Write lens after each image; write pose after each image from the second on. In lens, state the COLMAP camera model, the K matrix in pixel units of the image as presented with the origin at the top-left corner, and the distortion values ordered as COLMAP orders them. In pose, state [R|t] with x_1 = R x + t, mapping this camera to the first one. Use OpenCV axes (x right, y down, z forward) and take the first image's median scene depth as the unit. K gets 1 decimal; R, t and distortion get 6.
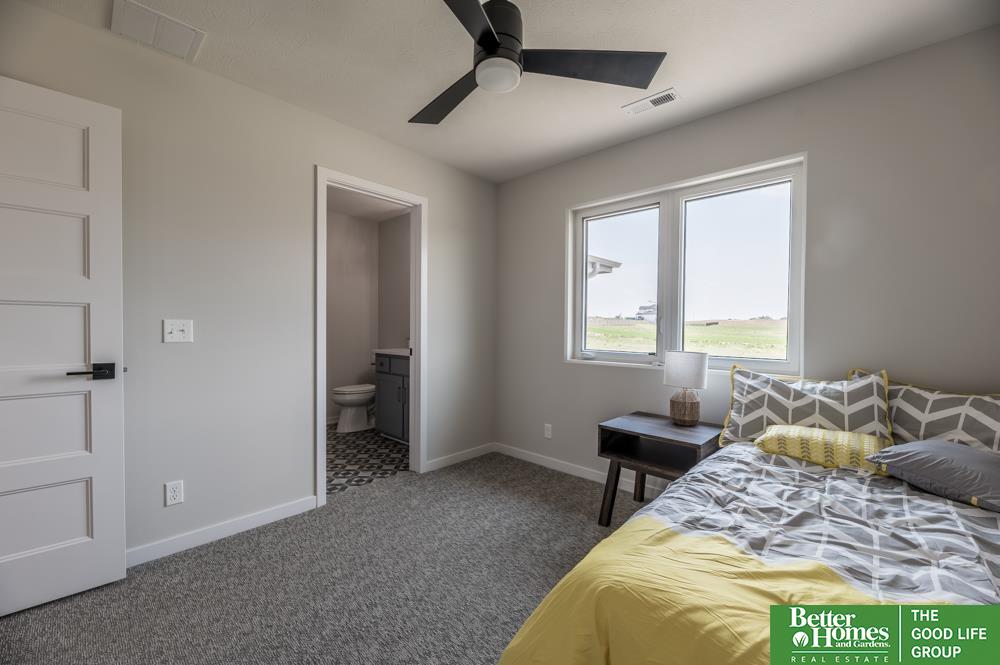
lens RADIAL K [[401.2, 0, 501.5], [0, 401.2, 335.4], [0, 0, 1]] dist [0.000593, -0.003576]
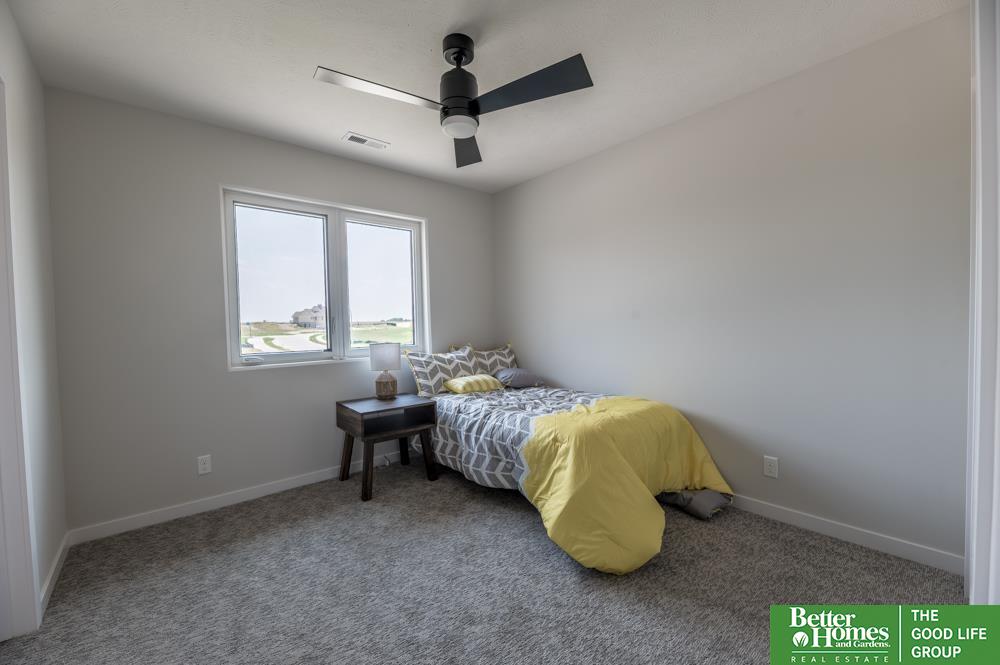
lens RADIAL K [[401.2, 0, 501.5], [0, 401.2, 335.4], [0, 0, 1]] dist [0.000593, -0.003576]
pose [[0.107099, -0.042768, 0.993328, -0.704139], [0.042411, 0.998362, 0.038412, -0.017651], [-0.993343, 0.038014, 0.108737, 0.414417]]
